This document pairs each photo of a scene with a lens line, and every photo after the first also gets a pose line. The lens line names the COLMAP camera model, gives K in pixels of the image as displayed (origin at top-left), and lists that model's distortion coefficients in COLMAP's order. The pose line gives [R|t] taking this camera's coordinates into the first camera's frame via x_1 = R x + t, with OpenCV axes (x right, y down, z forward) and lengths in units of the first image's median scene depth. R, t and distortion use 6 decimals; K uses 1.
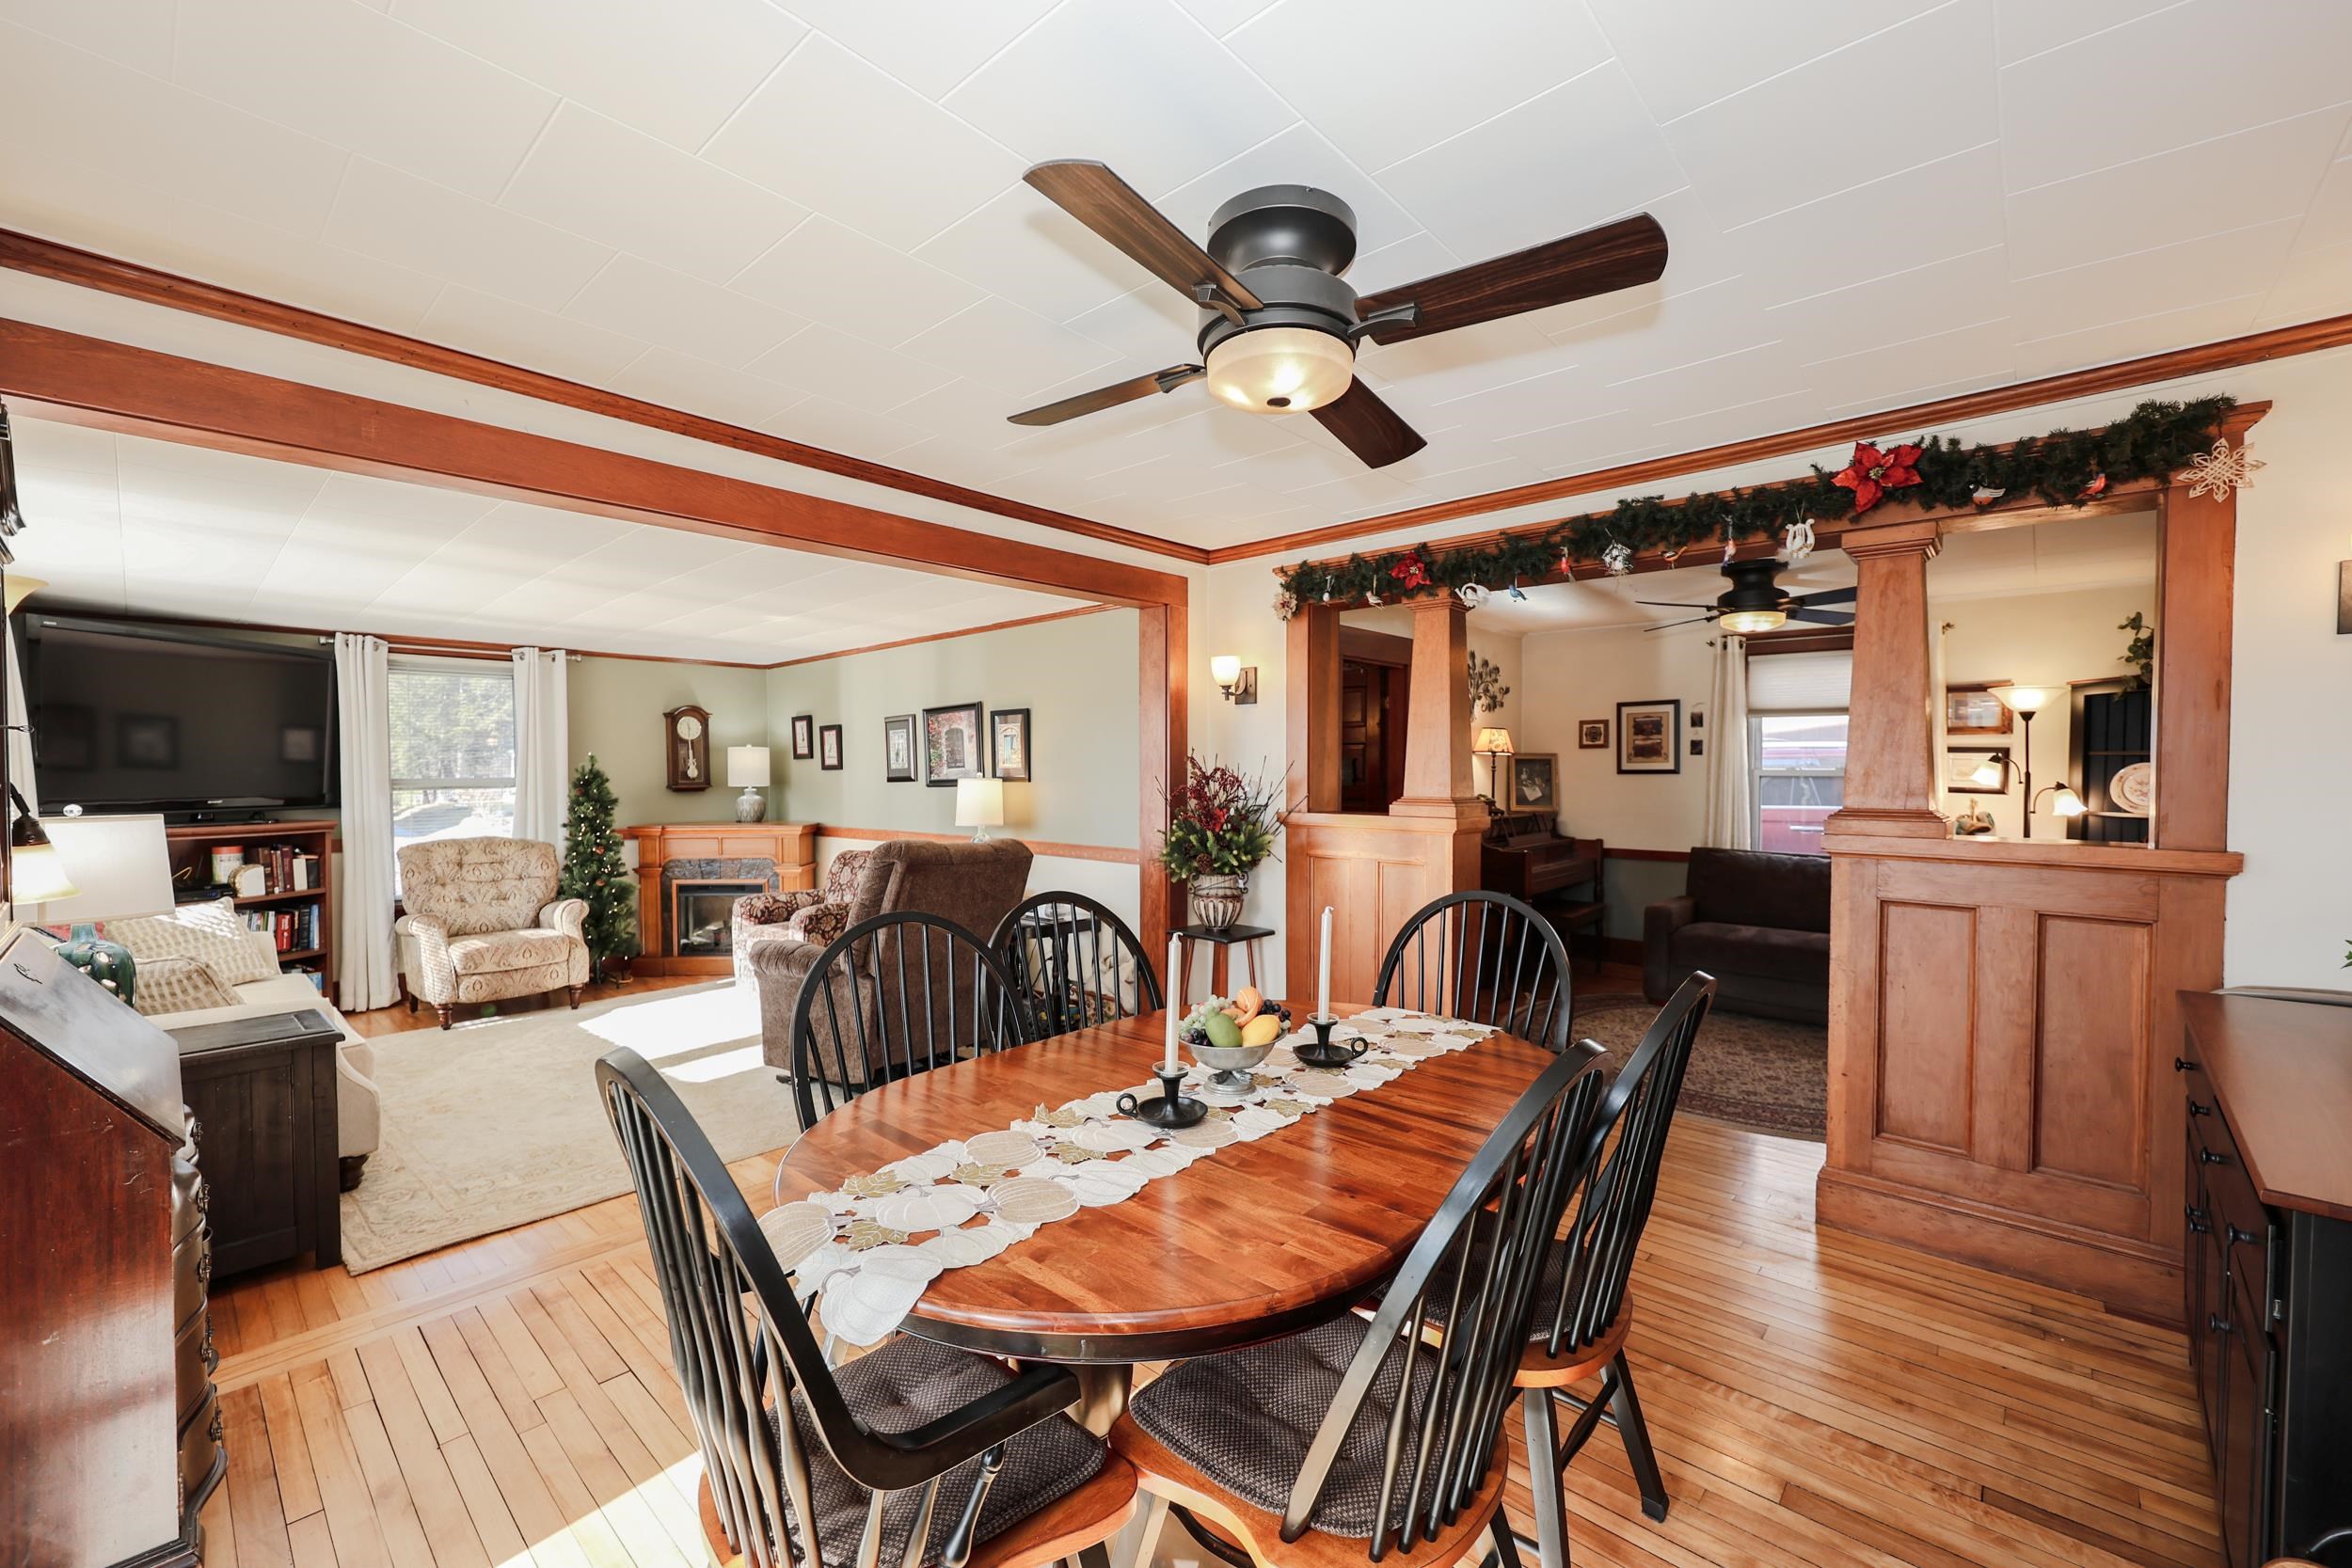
lens RADIAL K [[962.2, 0, 1174.7], [0, 962.2, 778.2], [0, 0, 1]] dist [0.000578, 0.000005]
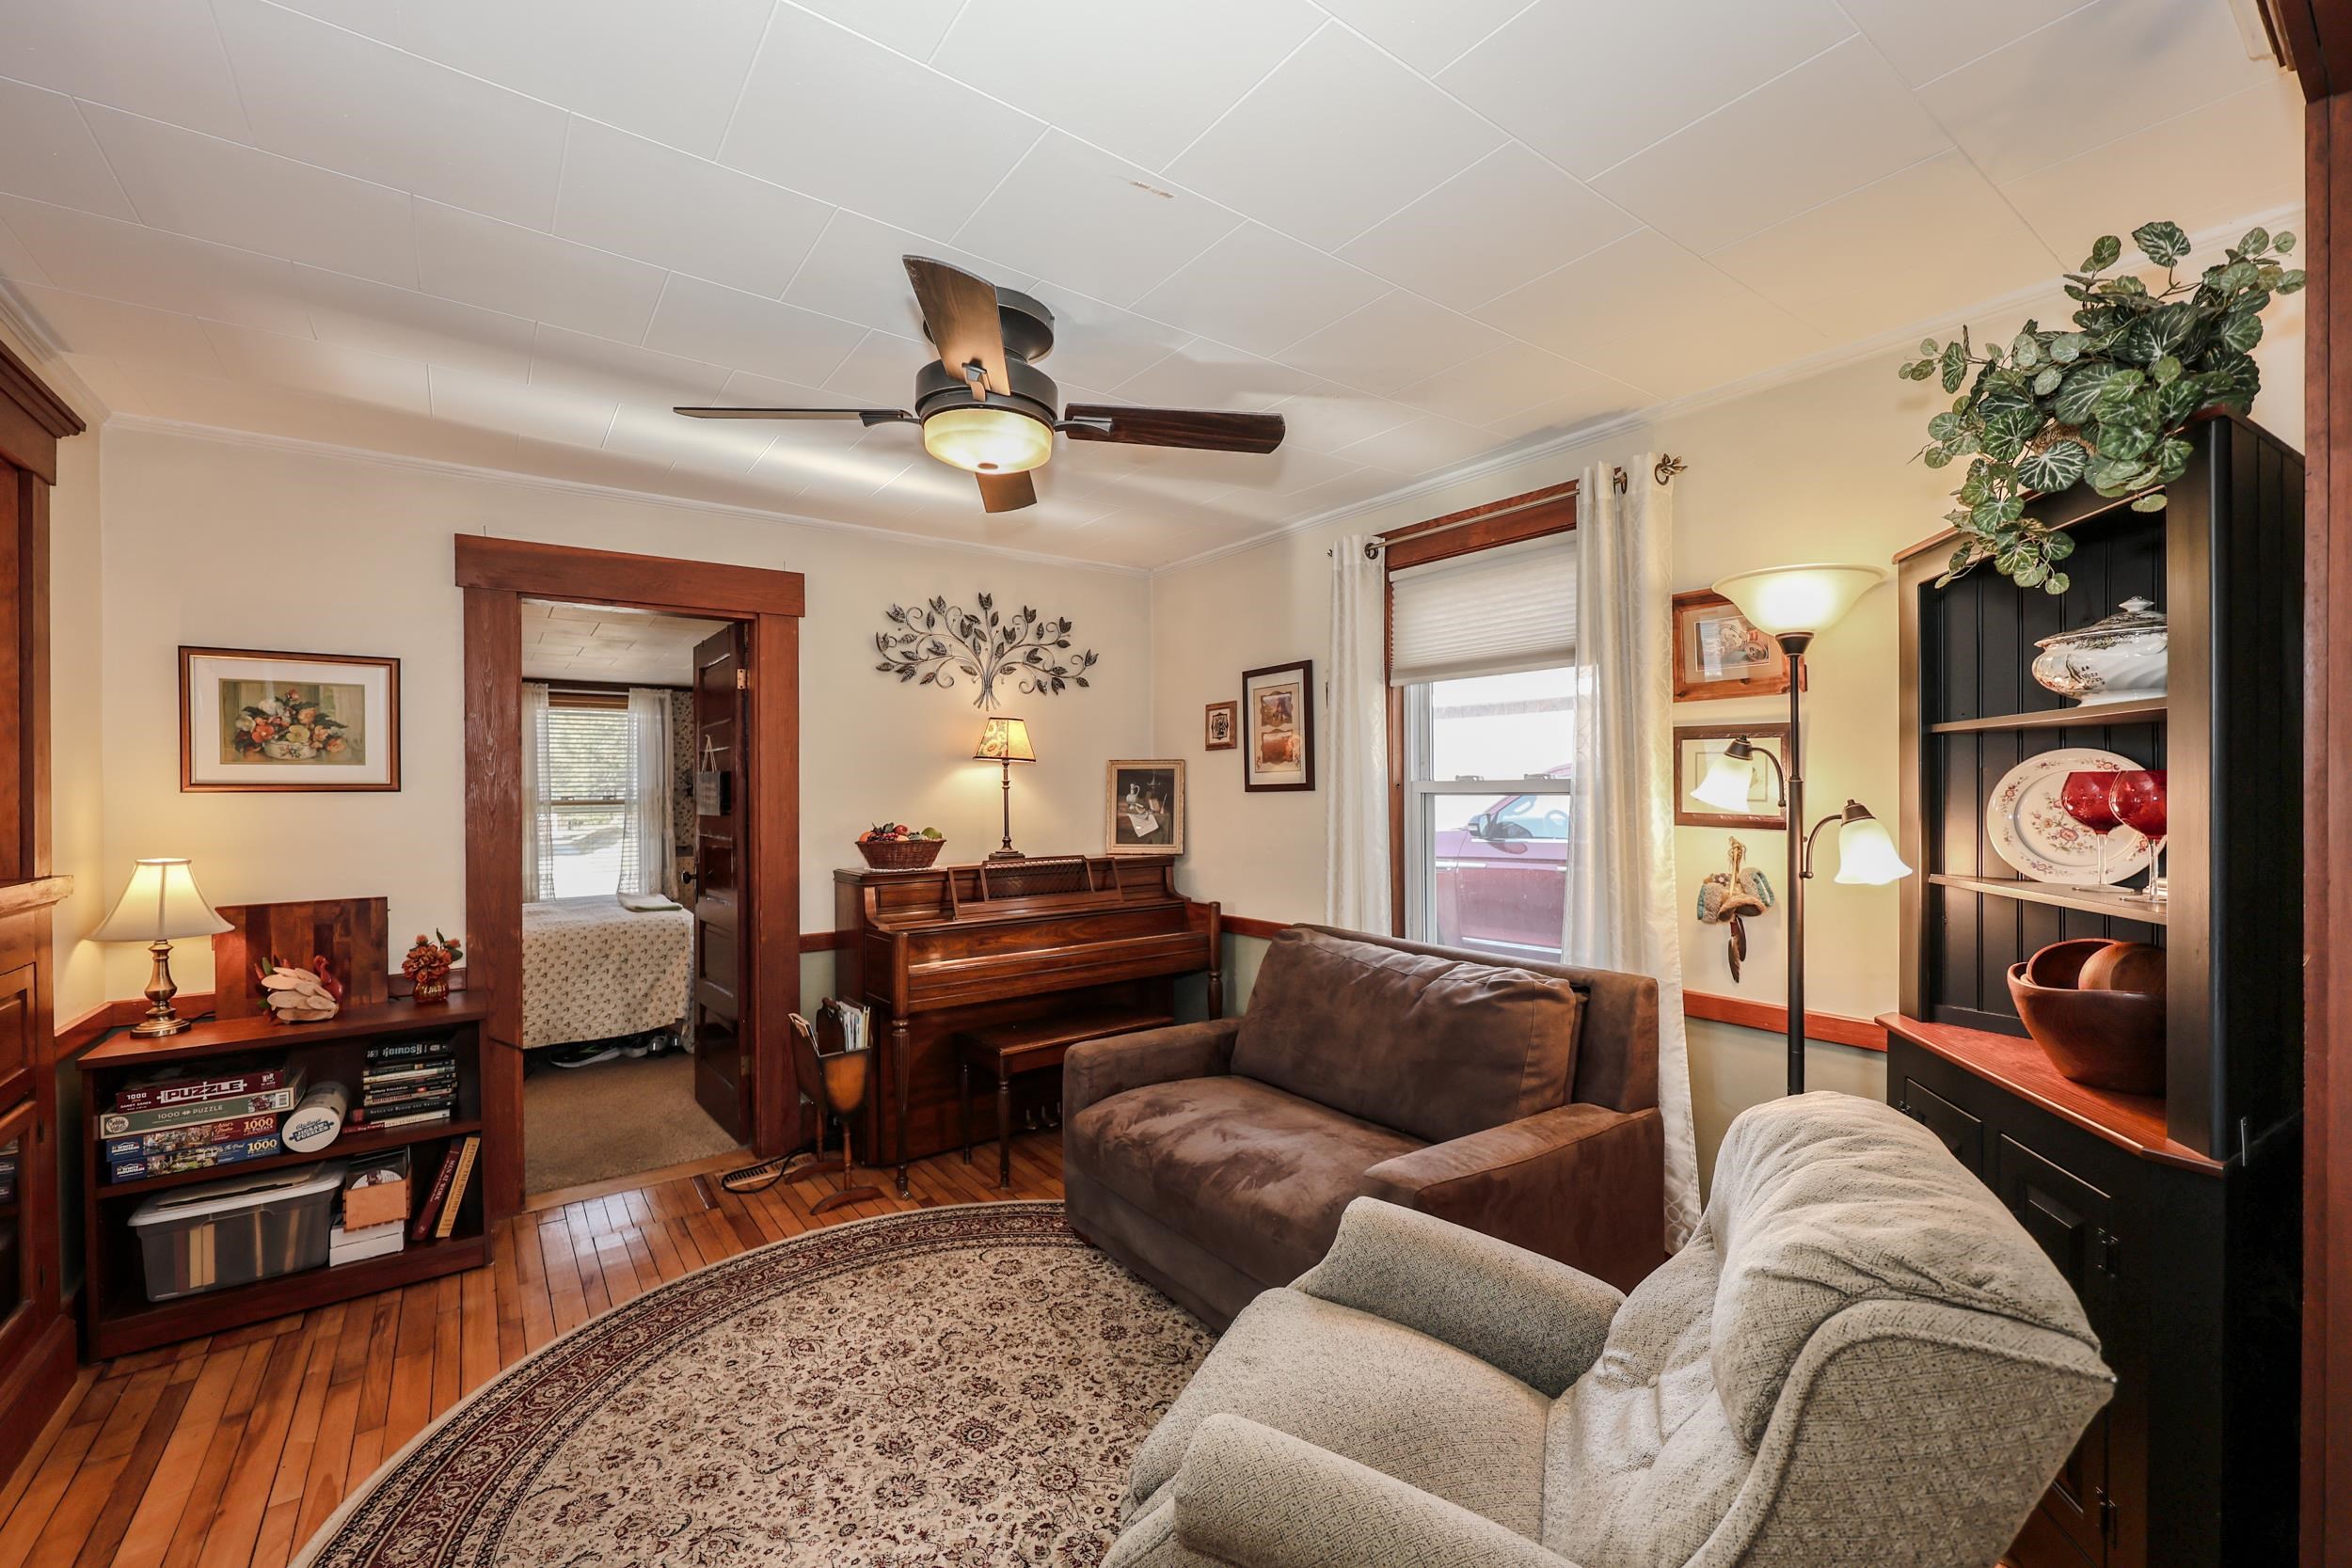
lens RADIAL K [[974.1, 0, 1181.3], [0, 974.1, 791.5], [0, 0, 1]] dist [0.000689, -0.000037]
pose [[0.981894, -0.011236, -0.189099, 0.558904], [0.009574, 0.999907, -0.009699, 0.000774], [0.189190, 0.007713, 0.981910, 0.422881]]
